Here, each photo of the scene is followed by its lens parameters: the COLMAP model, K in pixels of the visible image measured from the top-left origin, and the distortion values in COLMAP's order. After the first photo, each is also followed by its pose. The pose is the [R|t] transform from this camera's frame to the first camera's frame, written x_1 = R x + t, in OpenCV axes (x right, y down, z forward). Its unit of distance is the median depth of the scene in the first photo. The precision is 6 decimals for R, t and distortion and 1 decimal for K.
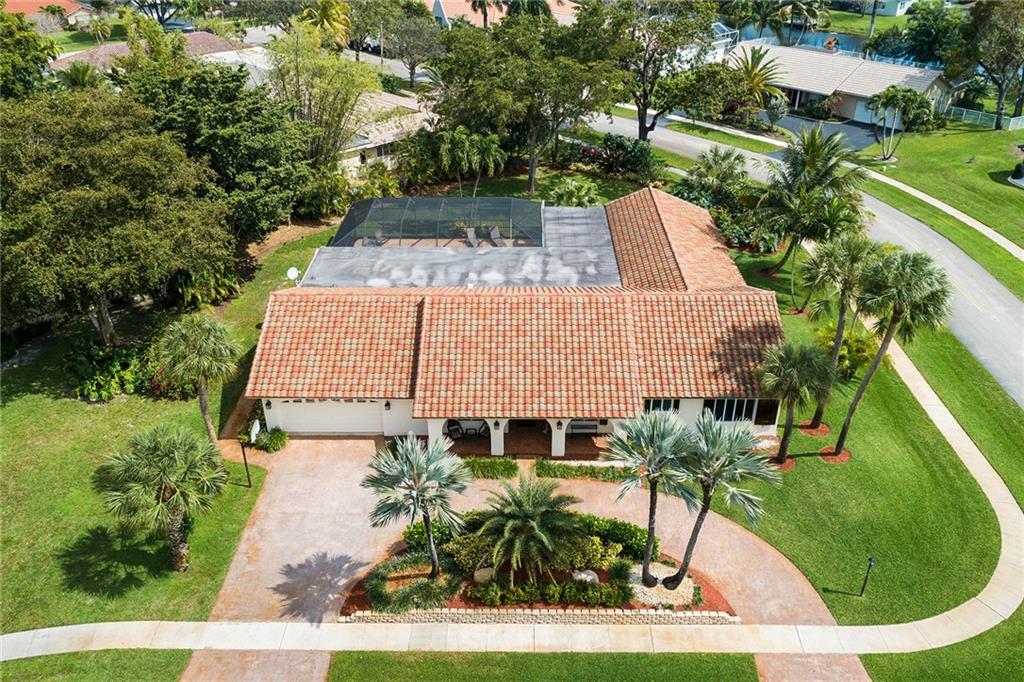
lens RADIAL K [[826.6, 0, 512.1], [0, 826.6, 341.1], [0, 0, 1]] dist [-0.000772, -0.003647]
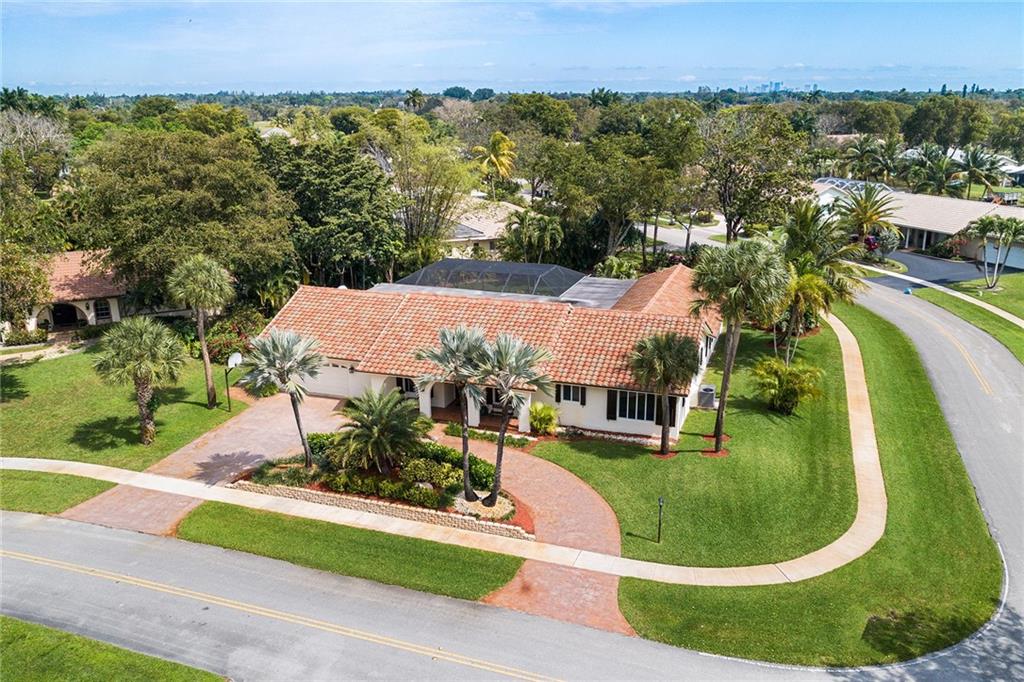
lens RADIAL K [[826.6, 0, 512.1], [0, 826.6, 341.1], [0, 0, 1]] dist [-0.000772, -0.003647]
pose [[0.947353, 0.093559, -0.306216, 0.516263], [-0.161727, 0.965215, -0.205436, 0.292259], [0.276344, 0.244144, 0.929531, -0.079042]]
